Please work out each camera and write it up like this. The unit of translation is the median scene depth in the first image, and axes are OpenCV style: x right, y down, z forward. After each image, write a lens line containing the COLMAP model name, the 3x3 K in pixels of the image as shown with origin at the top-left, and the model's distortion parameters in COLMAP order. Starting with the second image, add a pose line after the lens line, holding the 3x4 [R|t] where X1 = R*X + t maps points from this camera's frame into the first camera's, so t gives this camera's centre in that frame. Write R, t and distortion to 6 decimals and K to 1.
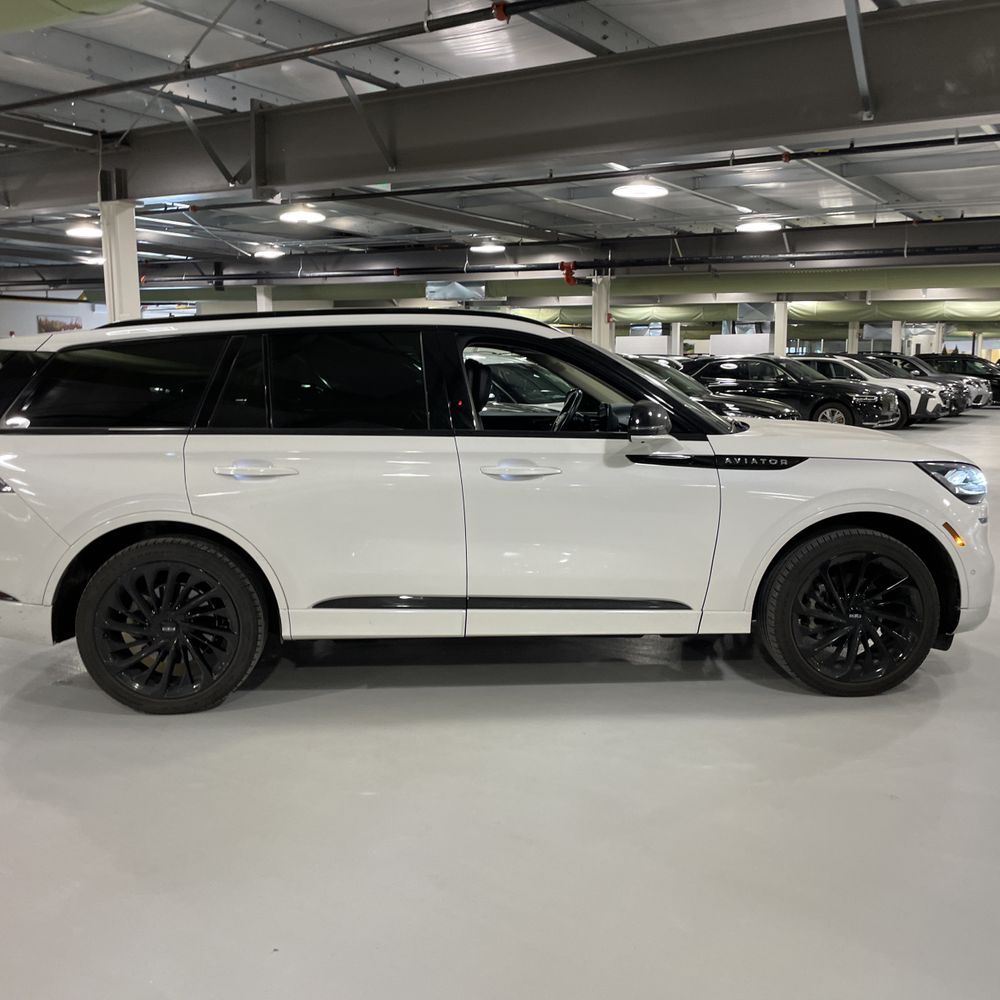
lens RADIAL K [[1007.0, 0, 503.2], [0, 1007.0, 488.5], [0, 0, 1]] dist [0.097940, -0.129623]
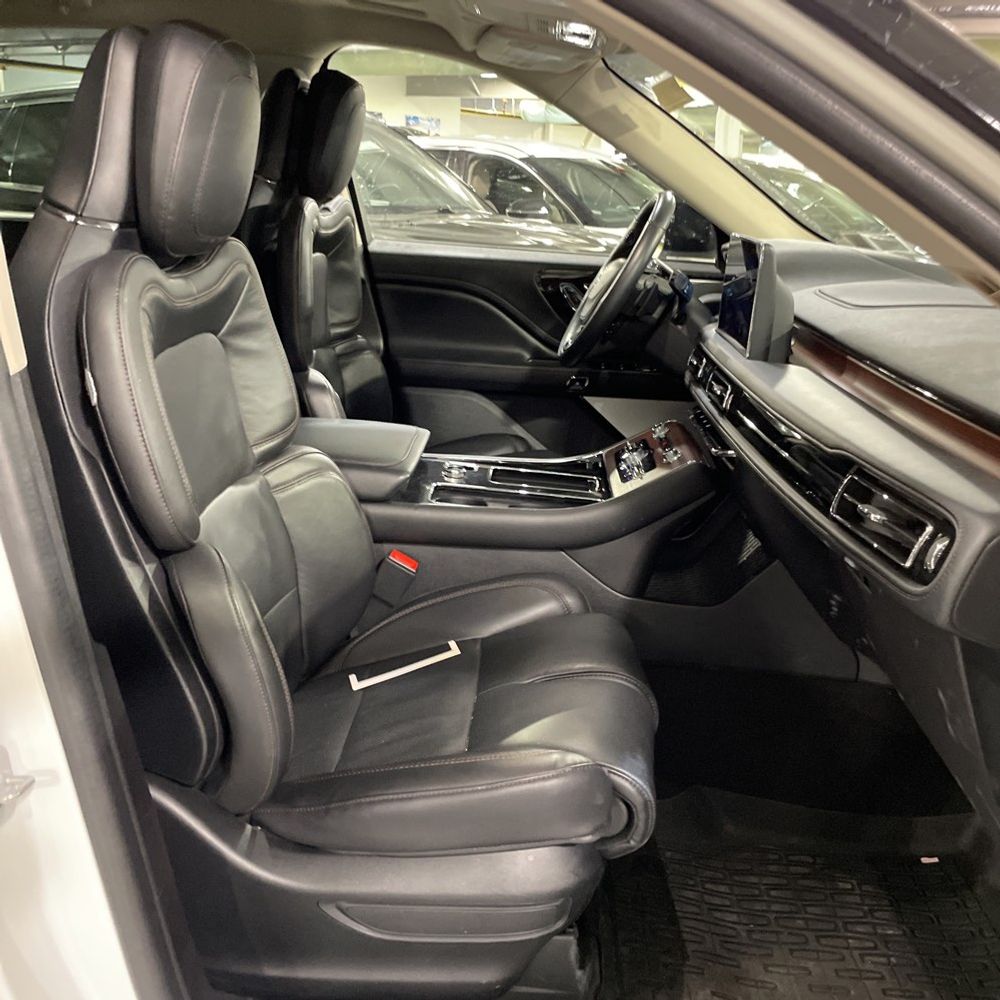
lens RADIAL K [[1007.0, 0, 503.2], [0, 1007.0, 488.5], [0, 0, 1]] dist [0.097940, -0.129623]
pose [[0.993110, 0.075584, -0.089549, 0.033752], [-0.059146, 0.983007, 0.173780, -0.032544], [0.101163, -0.167287, 0.980704, 0.372122]]
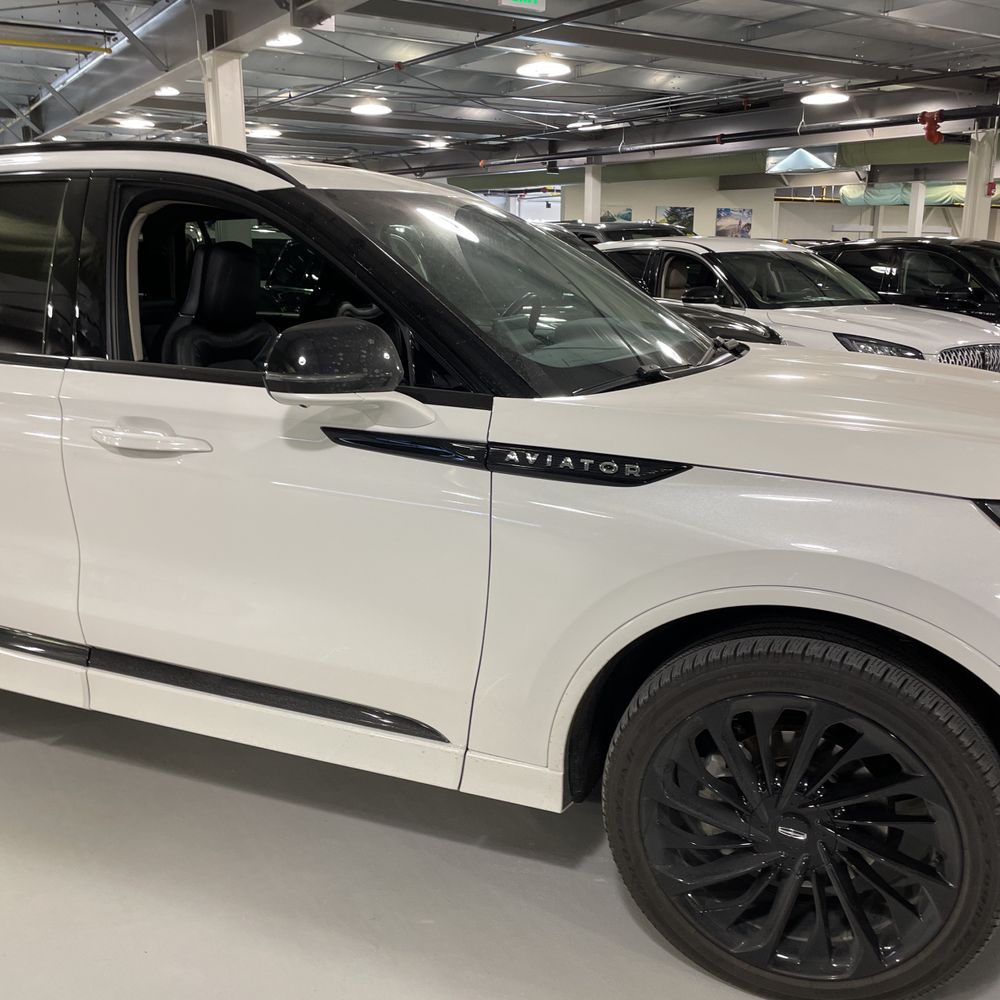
lens RADIAL K [[1004.4, 0, 496.0], [0, 1004.4, 490.6], [0, 0, 1]] dist [0.091408, -0.111472]
pose [[0.898131, 0.106995, -0.426512, 0.181878], [-0.061670, 0.991008, 0.118742, -0.028981], [0.435382, -0.080343, 0.896654, 0.255086]]
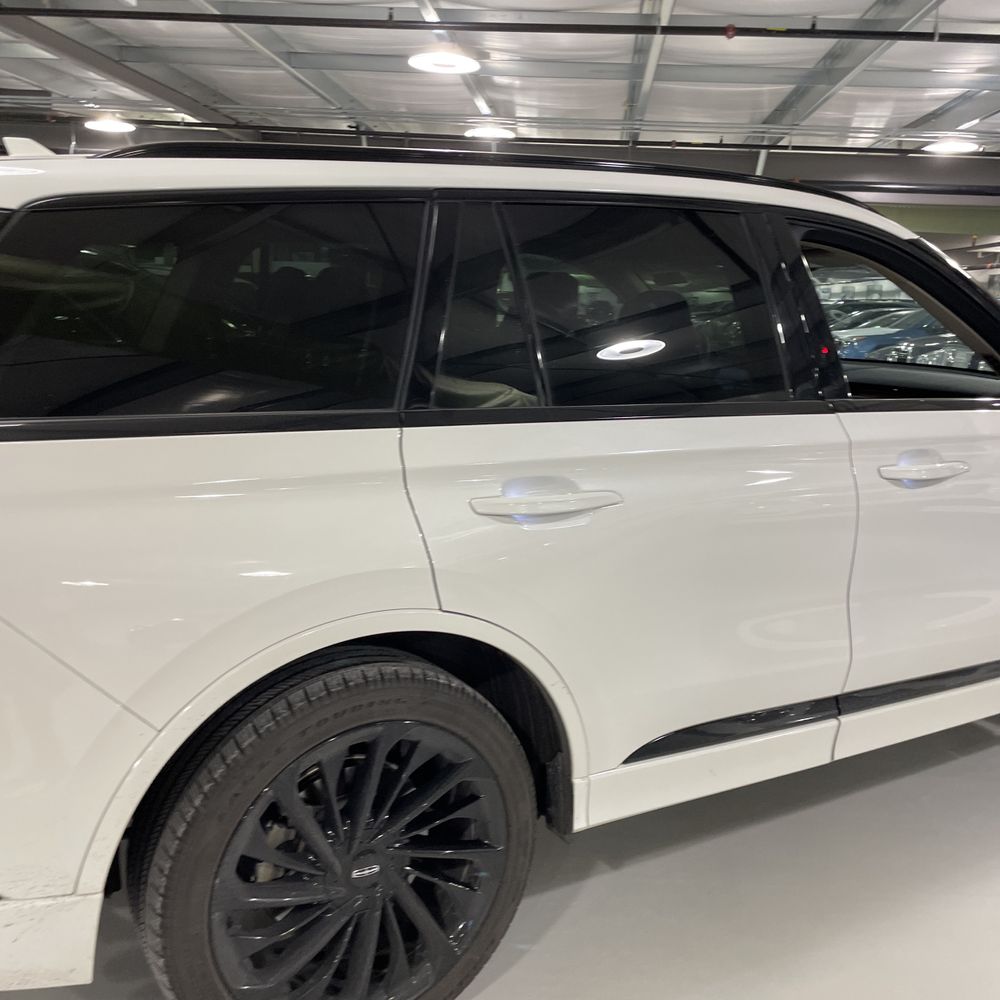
lens RADIAL K [[1003.1, 0, 500.4], [0, 1003.1, 501.8], [0, 0, 1]] dist [0.067149, -0.133229]
pose [[0.887273, -0.063324, 0.456877, -0.201045], [0.025751, 0.995787, 0.088010, -0.024501], [-0.460525, -0.066324, 0.885165, 0.259289]]
